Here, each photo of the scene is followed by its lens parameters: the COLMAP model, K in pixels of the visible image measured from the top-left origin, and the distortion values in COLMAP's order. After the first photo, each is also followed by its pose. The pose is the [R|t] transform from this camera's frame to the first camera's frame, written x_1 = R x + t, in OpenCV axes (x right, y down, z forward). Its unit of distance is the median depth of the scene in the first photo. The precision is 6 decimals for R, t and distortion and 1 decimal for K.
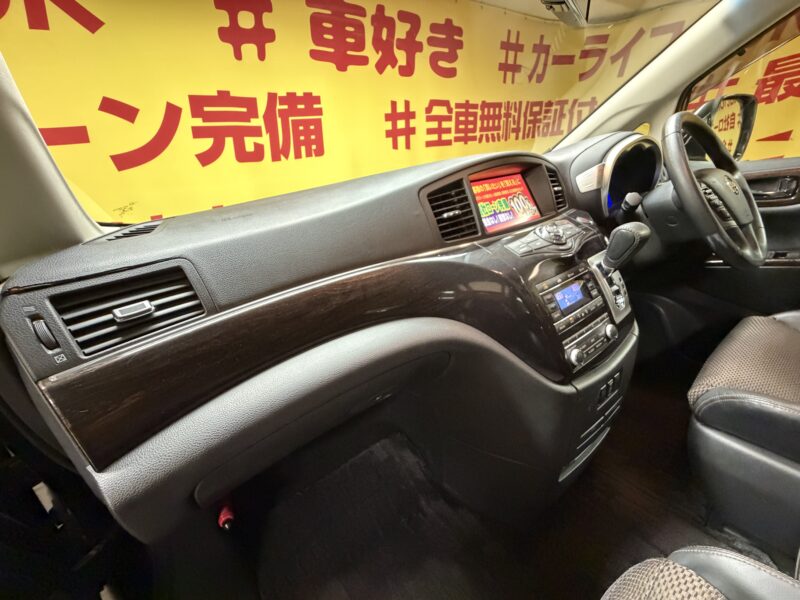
lens RADIAL K [[322.6, 0, 400.0], [0, 322.6, 300.0], [0, 0, 1]] dist [-0.003284, -0.000071]
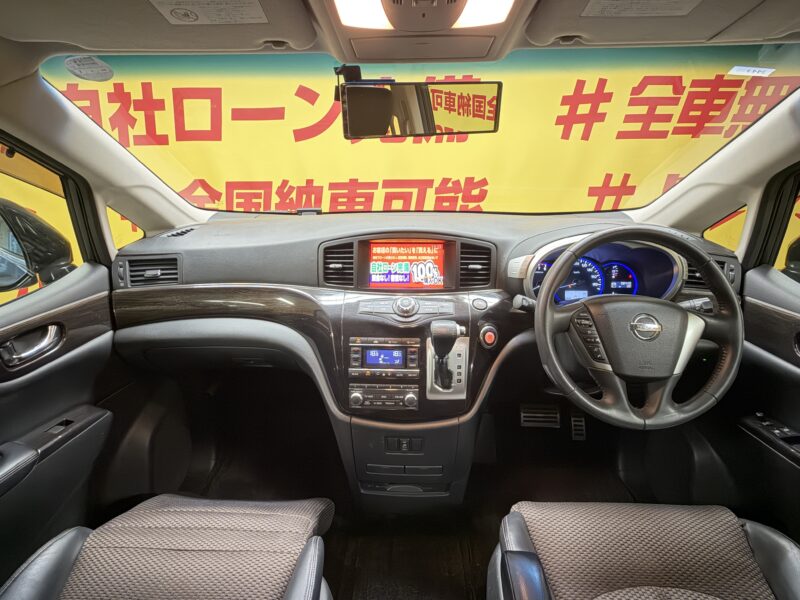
lens RADIAL K [[394.6, 0, 400.0], [0, 394.6, 300.0], [0, 0, 1]] dist [0.000771, -0.000189]
pose [[0.783460, 0.348742, -0.514363, 0.408108], [-0.307260, 0.936828, 0.167168, -0.157194], [0.540168, 0.027074, 0.841122, -0.082571]]
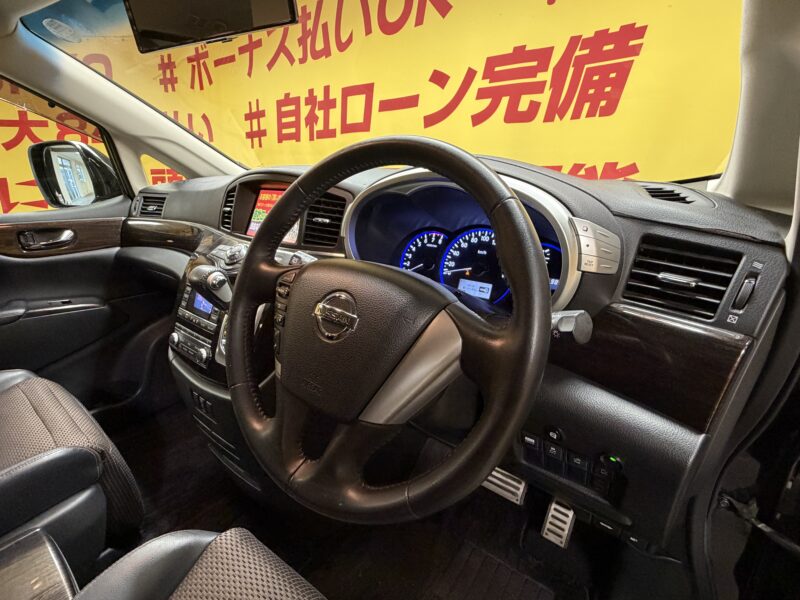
lens RADIAL K [[378.2, 0, 400.0], [0, 378.2, 300.0], [0, 0, 1]] dist [0.003267, -0.000084]
pose [[0.280112, 0.450761, -0.847556, 0.587680], [-0.351885, 0.869660, 0.346220, -0.232322], [0.893148, 0.201262, 0.402218, 0.342206]]
